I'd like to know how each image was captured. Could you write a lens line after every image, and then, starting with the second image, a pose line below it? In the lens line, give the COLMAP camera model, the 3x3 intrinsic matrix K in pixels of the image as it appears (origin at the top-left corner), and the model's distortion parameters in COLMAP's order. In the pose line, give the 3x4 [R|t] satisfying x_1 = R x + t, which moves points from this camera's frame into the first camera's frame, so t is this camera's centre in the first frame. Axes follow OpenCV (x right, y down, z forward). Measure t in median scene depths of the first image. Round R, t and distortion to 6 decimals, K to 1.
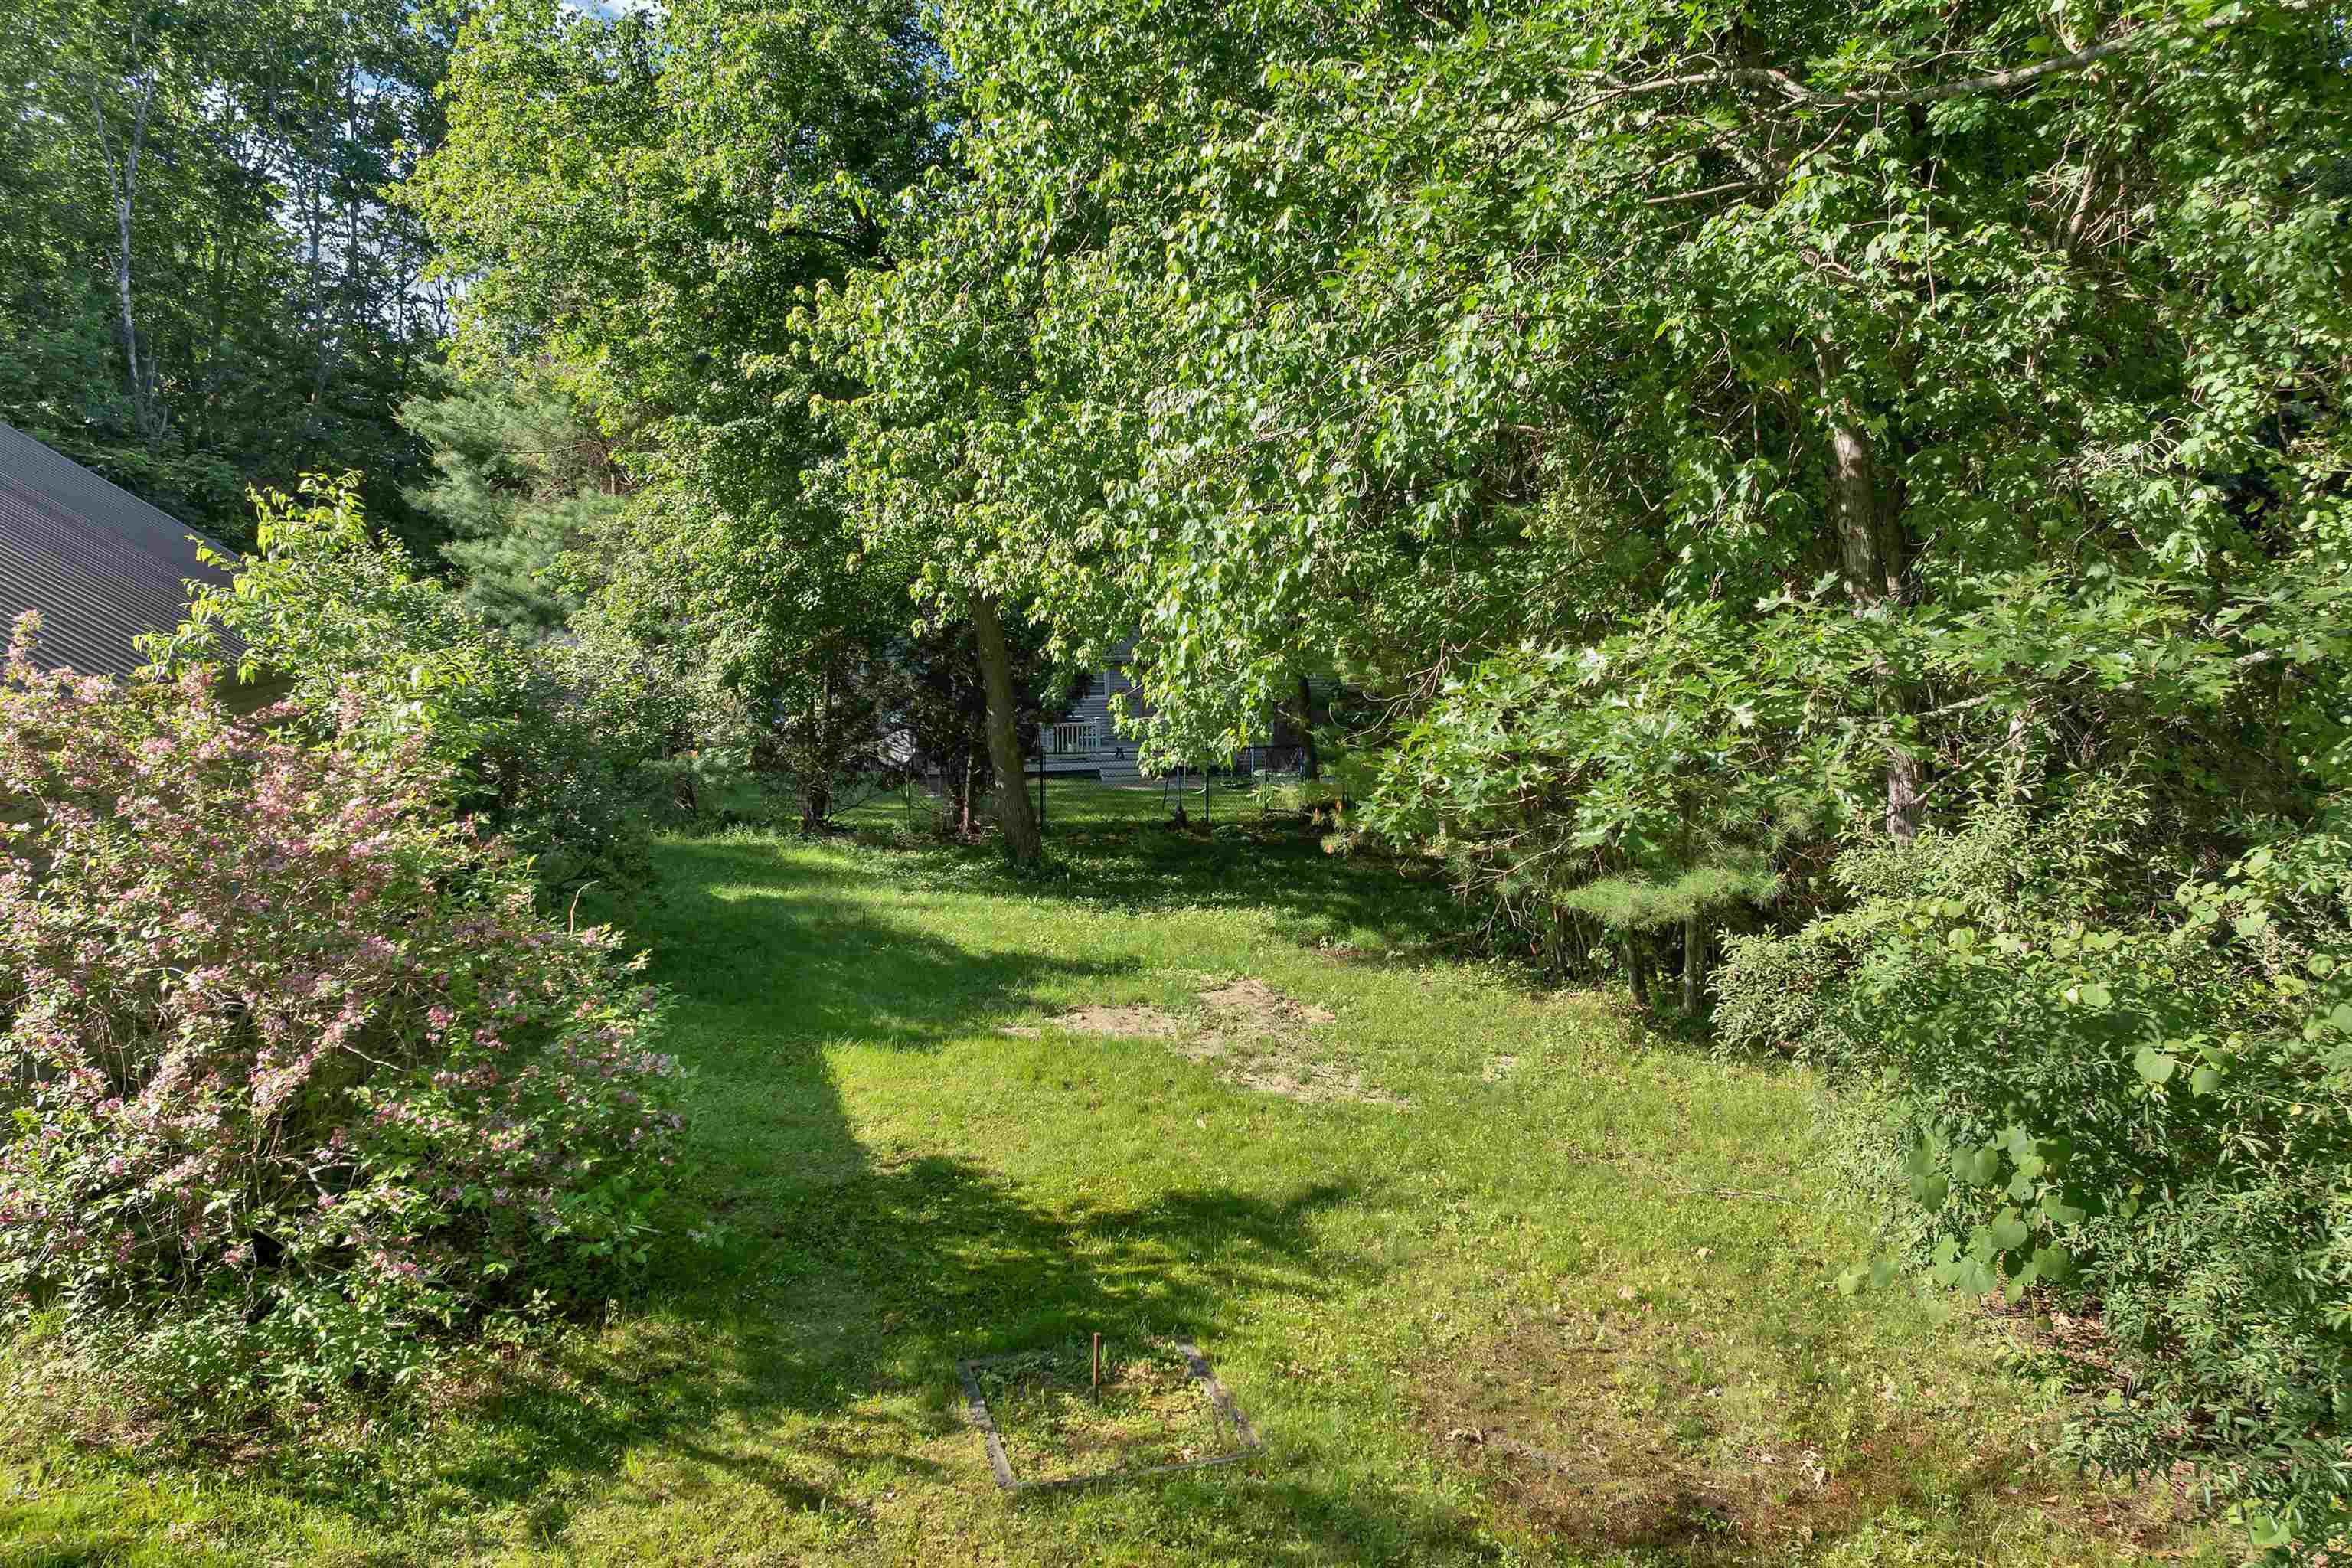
lens RADIAL K [[1679.1, 0, 1175.2], [0, 1679.1, 826.8], [0, 0, 1]] dist [-0.040472, 0.003172]
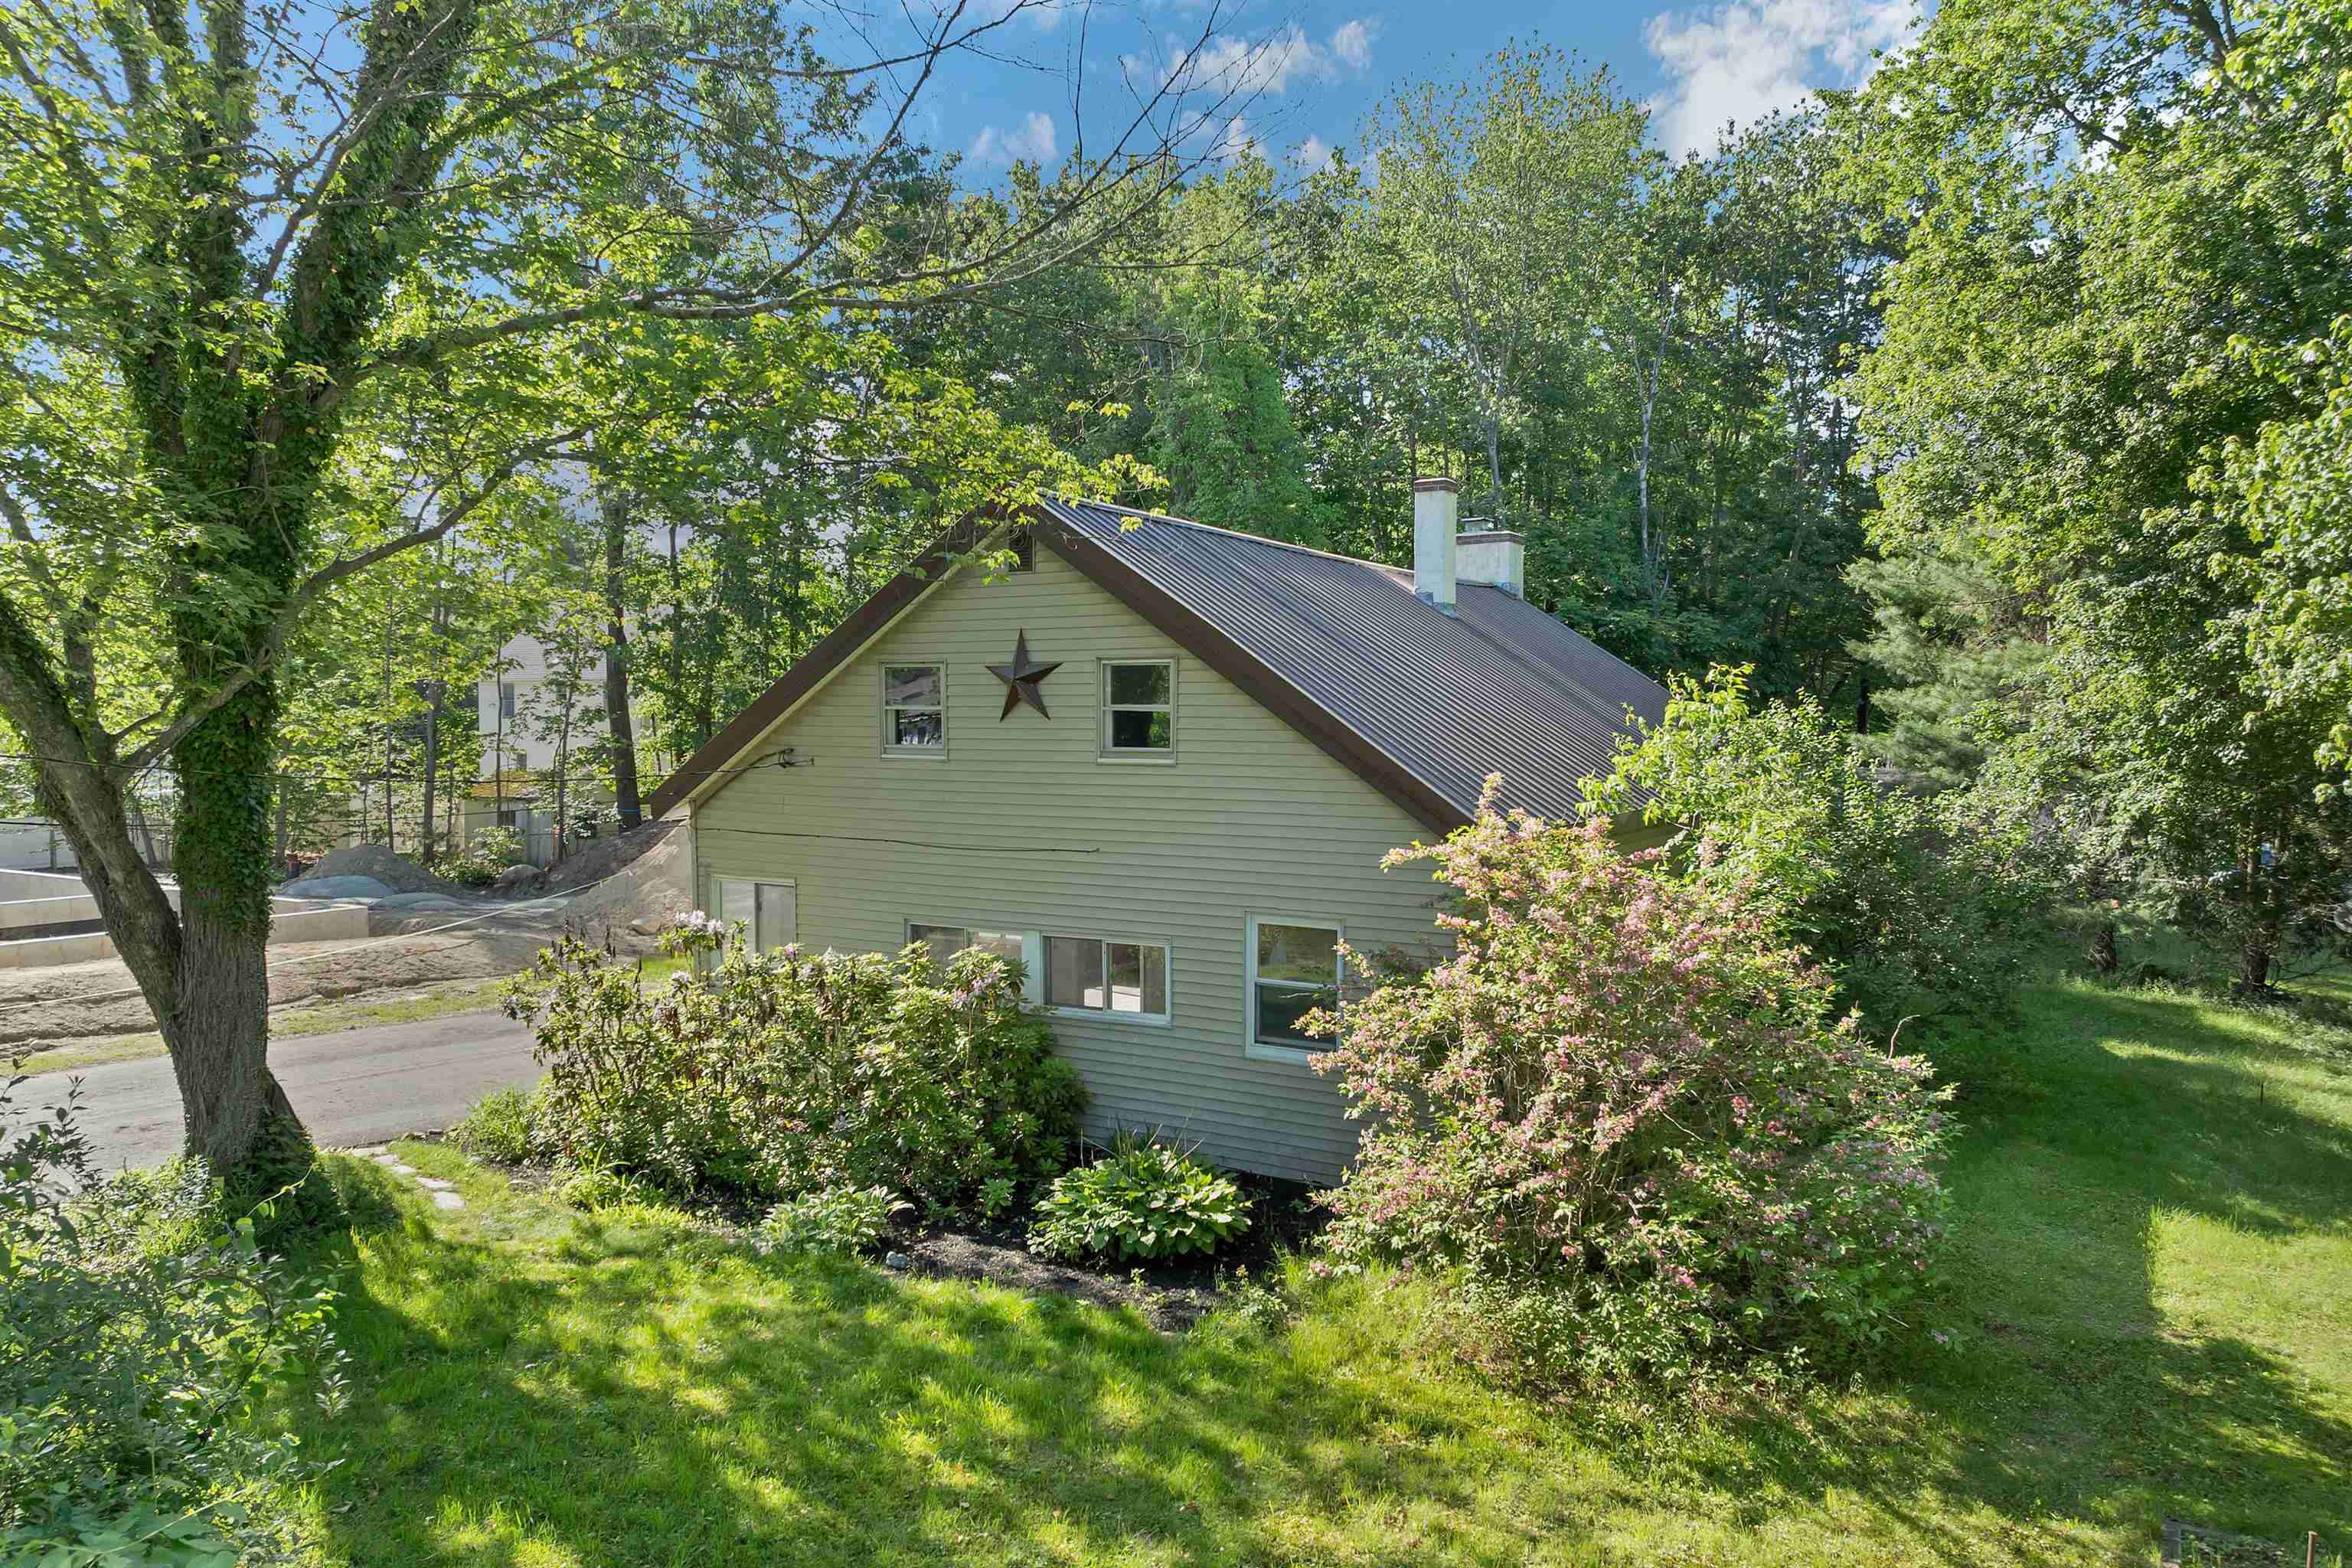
lens RADIAL K [[1679.1, 0, 1175.2], [0, 1679.1, 826.8], [0, 0, 1]] dist [-0.040472, 0.003172]
pose [[0.668952, 0.044575, -0.741968, 0.120018], [-0.099856, 0.994541, -0.030280, -0.007719], [0.736568, 0.094346, 0.669751, -0.104076]]
